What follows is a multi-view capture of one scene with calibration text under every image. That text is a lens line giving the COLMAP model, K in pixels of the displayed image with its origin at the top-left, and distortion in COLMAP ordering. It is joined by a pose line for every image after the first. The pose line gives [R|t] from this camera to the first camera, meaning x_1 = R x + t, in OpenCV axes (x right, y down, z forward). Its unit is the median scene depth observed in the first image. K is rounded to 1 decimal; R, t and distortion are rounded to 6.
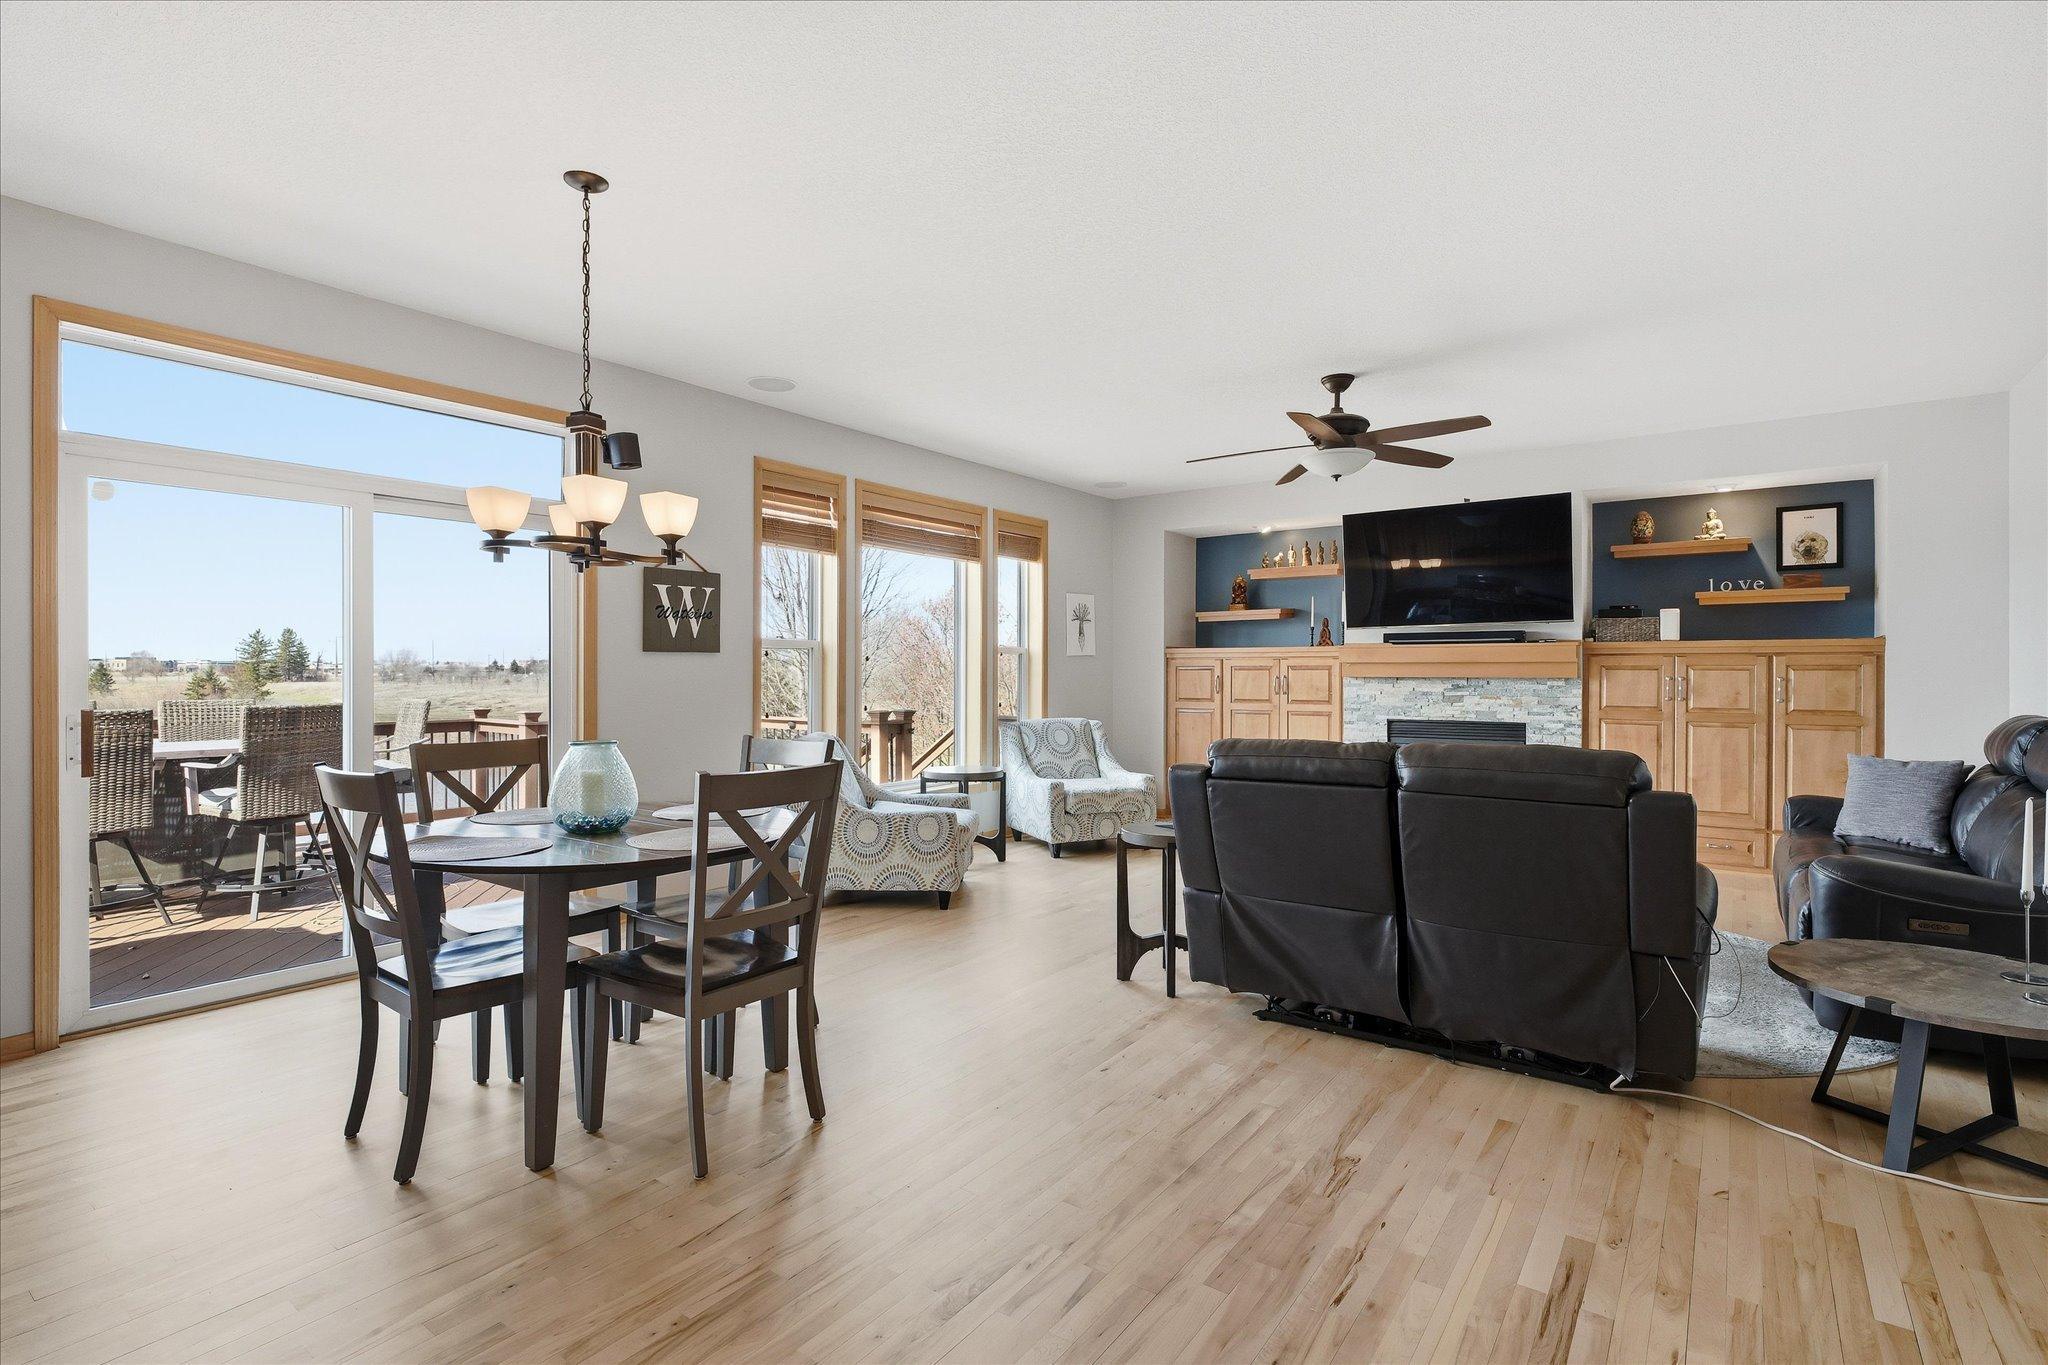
lens RADIAL K [[966.9, 0, 1015.2], [0, 966.9, 660.1], [0, 0, 1]] dist [0.000349, -0.000090]
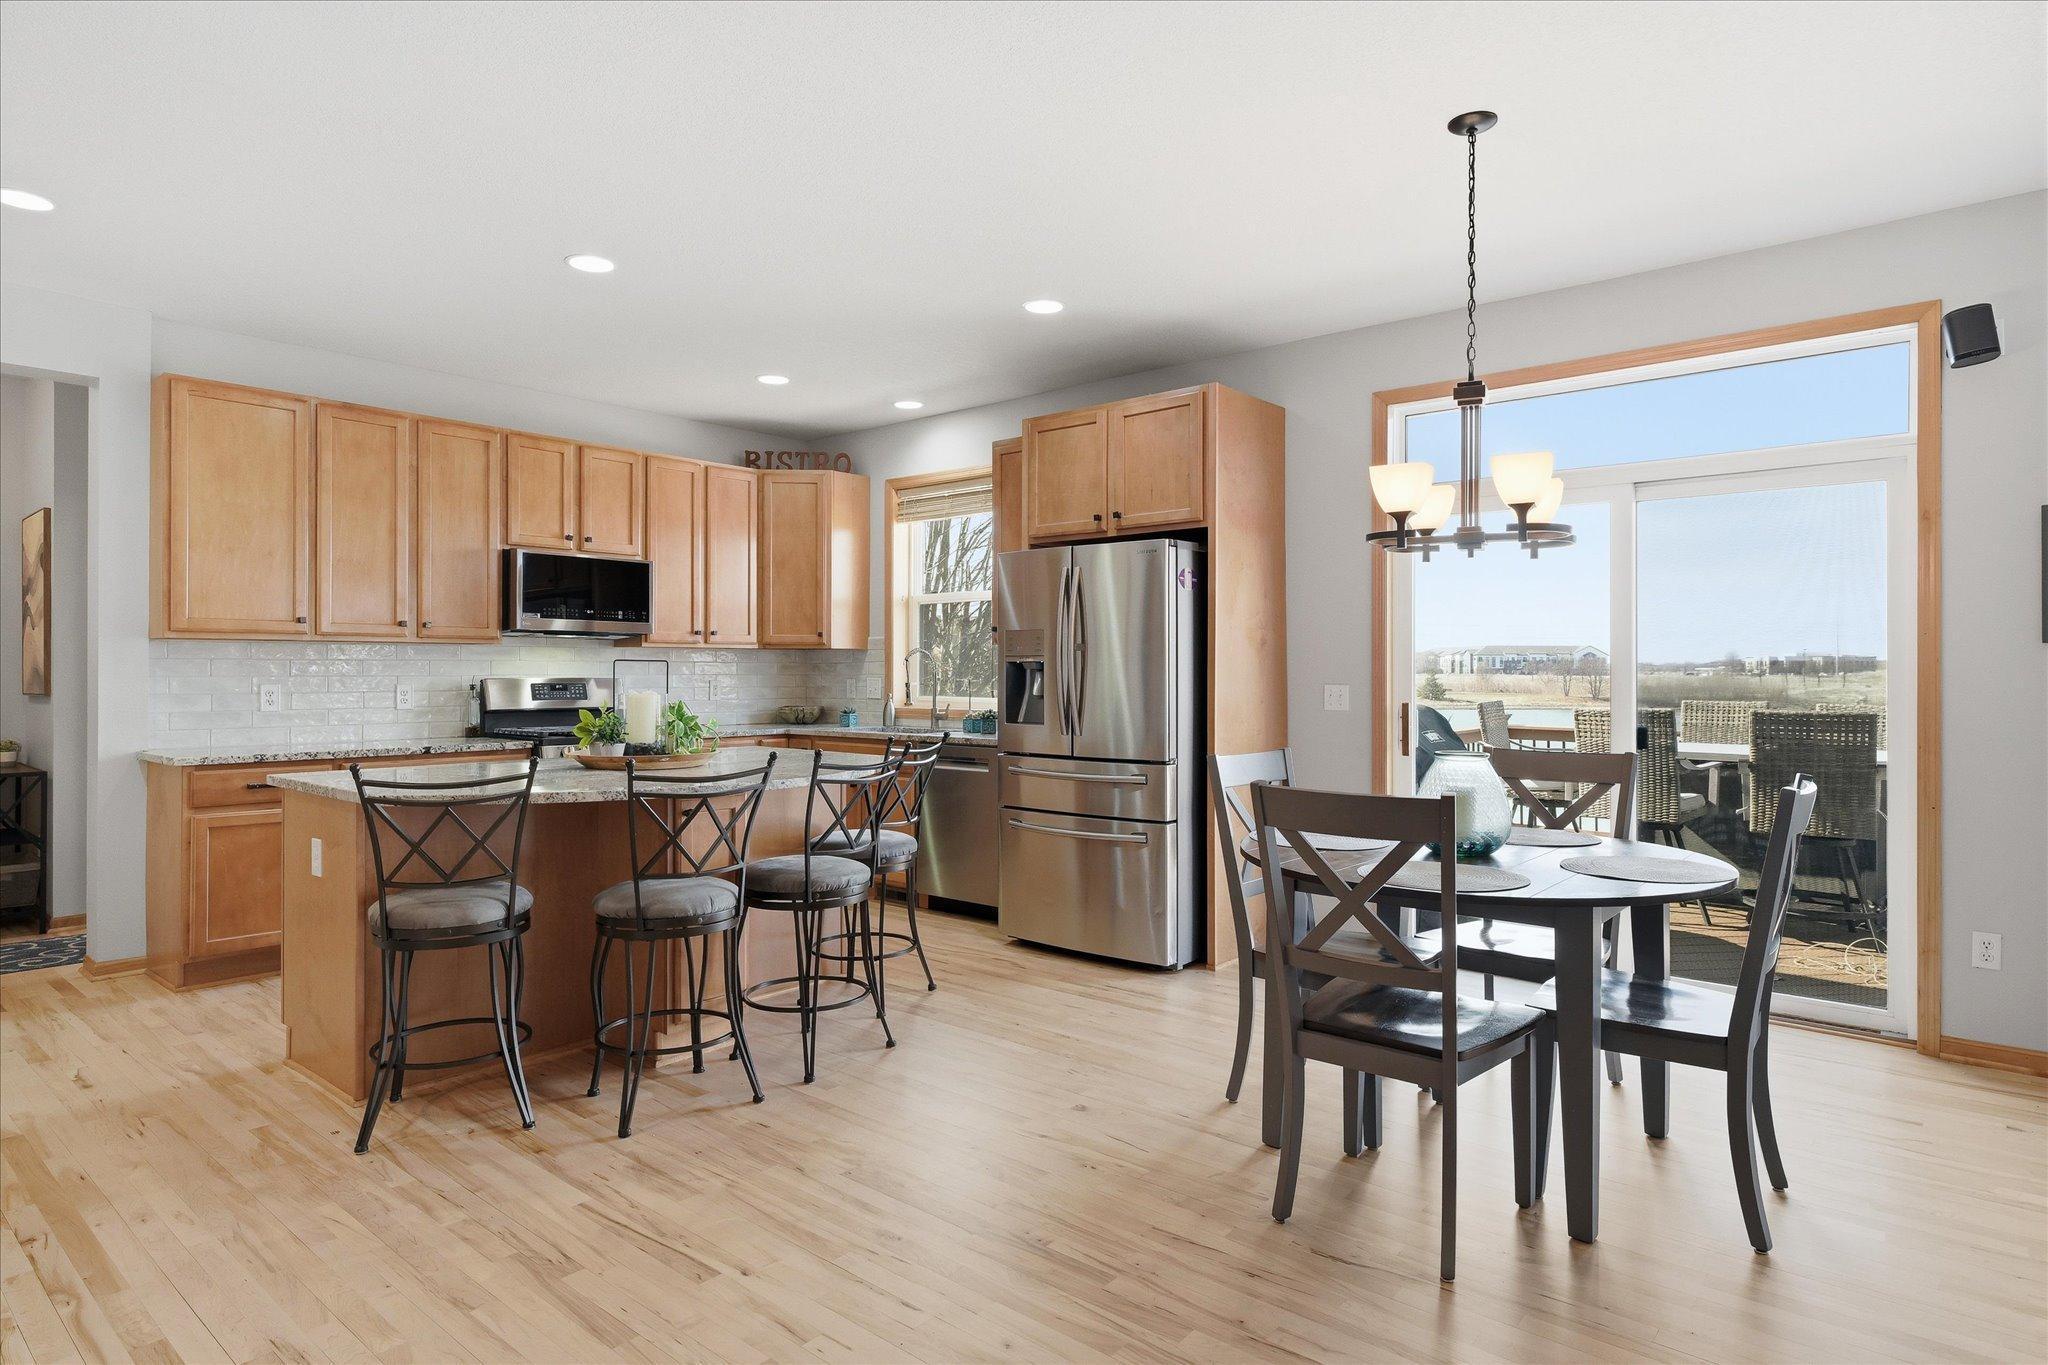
lens RADIAL K [[1131.2, 0, 1025.0], [0, 1131.2, 667.3], [0, 0, 1]] dist [-0.001628, -0.000123]
pose [[-0.051939, -0.002479, -0.998647, 0.358197], [0.010389, 0.999941, -0.003022, 0.002185], [0.998596, -0.010532, -0.051910, 0.377619]]
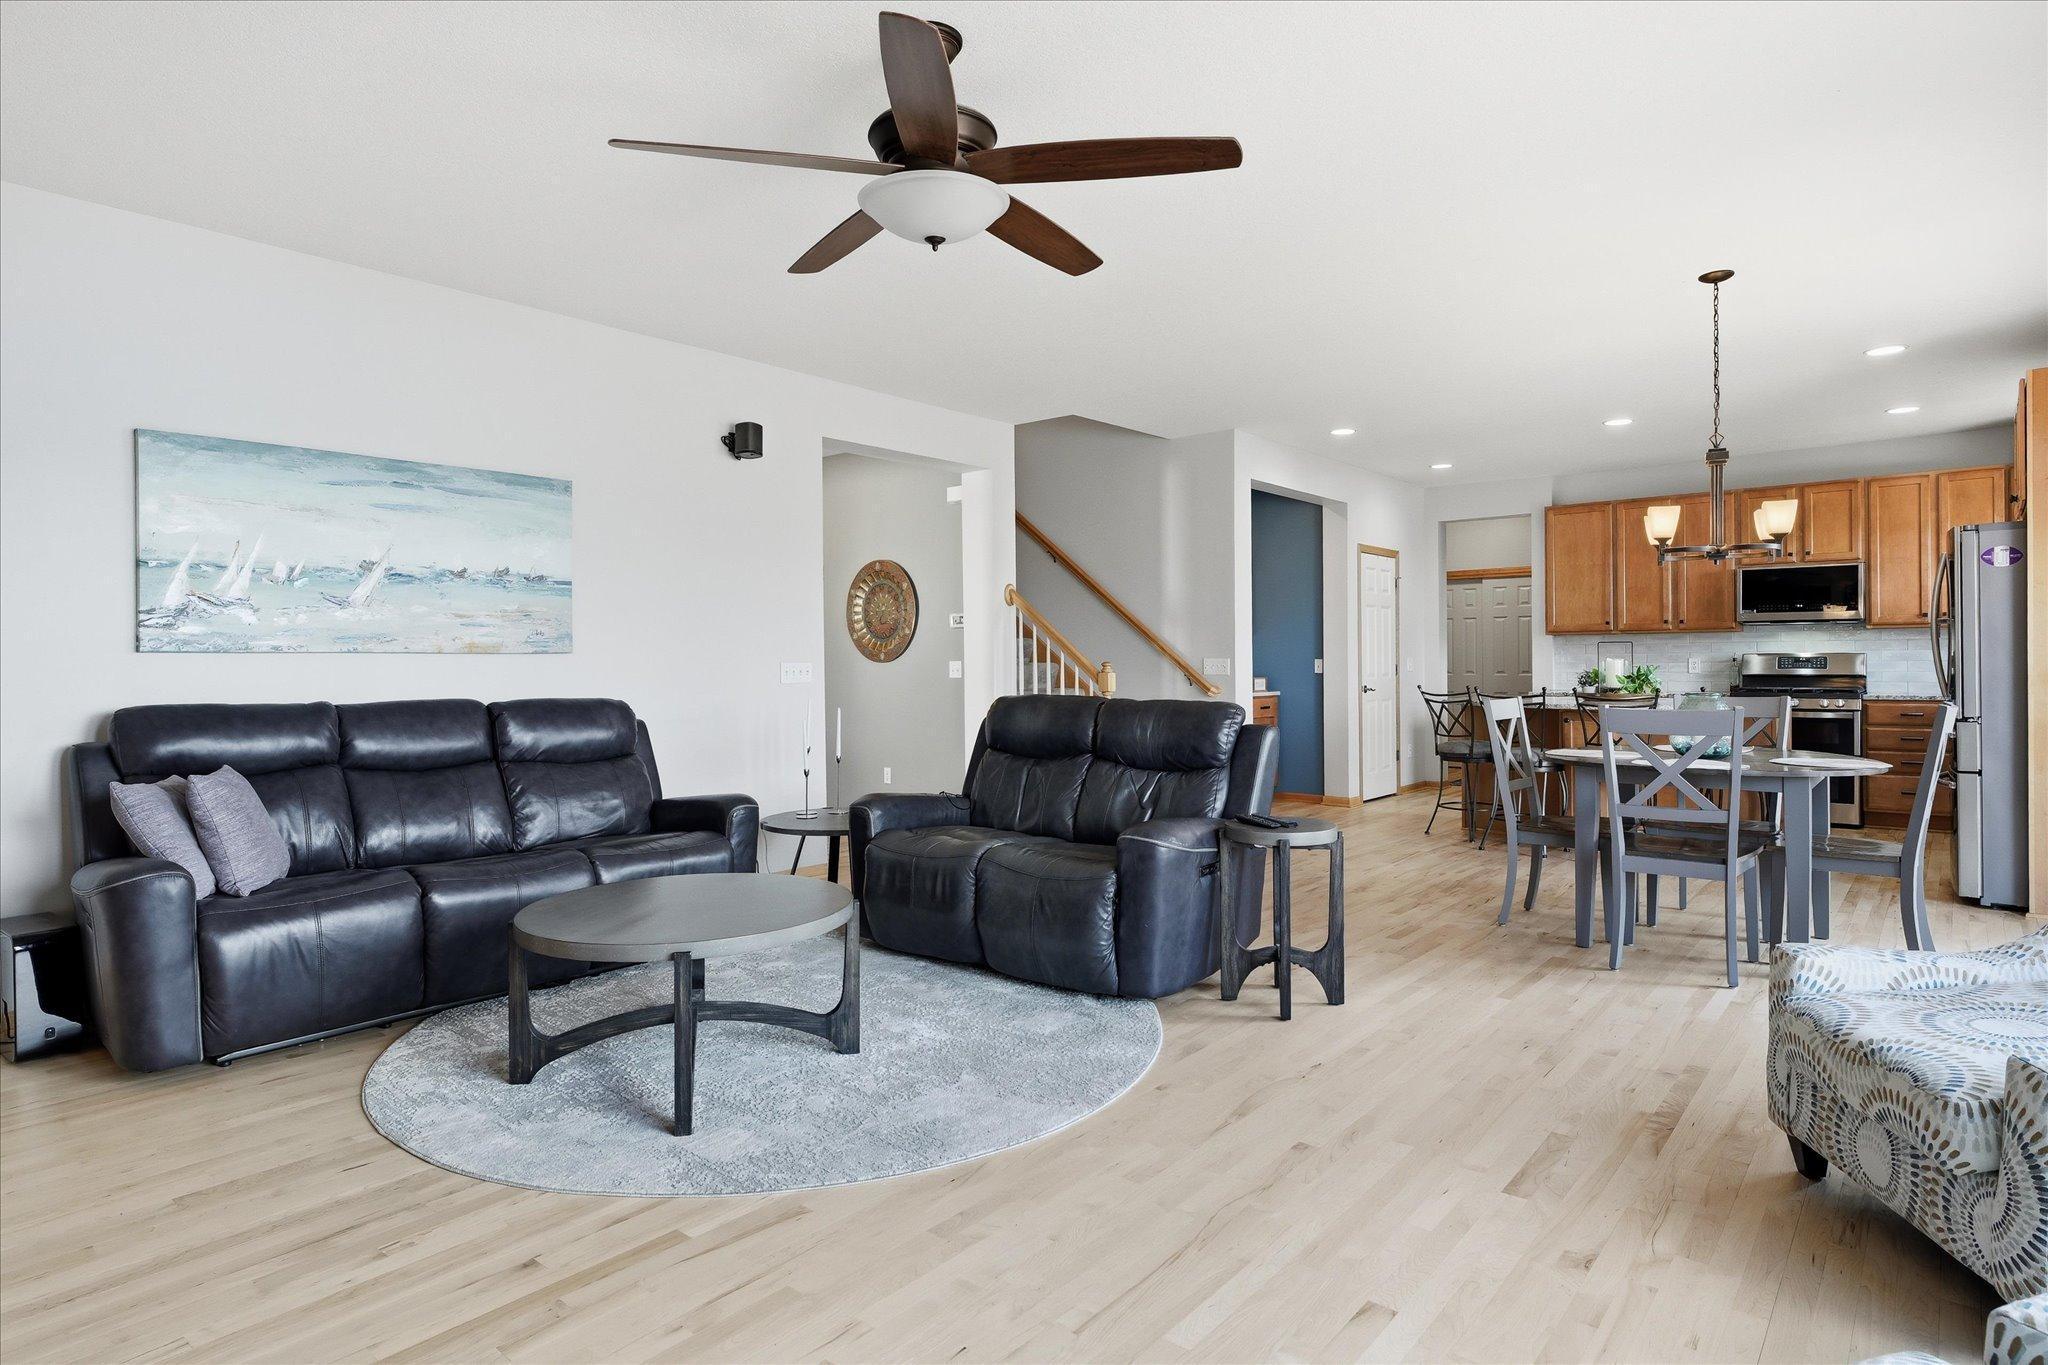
lens RADIAL K [[1103.7, 0, 1021.8], [0, 1103.7, 665.4], [0, 0, 1]] dist [-0.001718, -0.000549]
pose [[-0.998401, 0.008226, 0.055925, 0.256295], [0.007735, 0.999930, -0.008984, 0.028089], [-0.055995, -0.008537, -0.998395, 1.498505]]
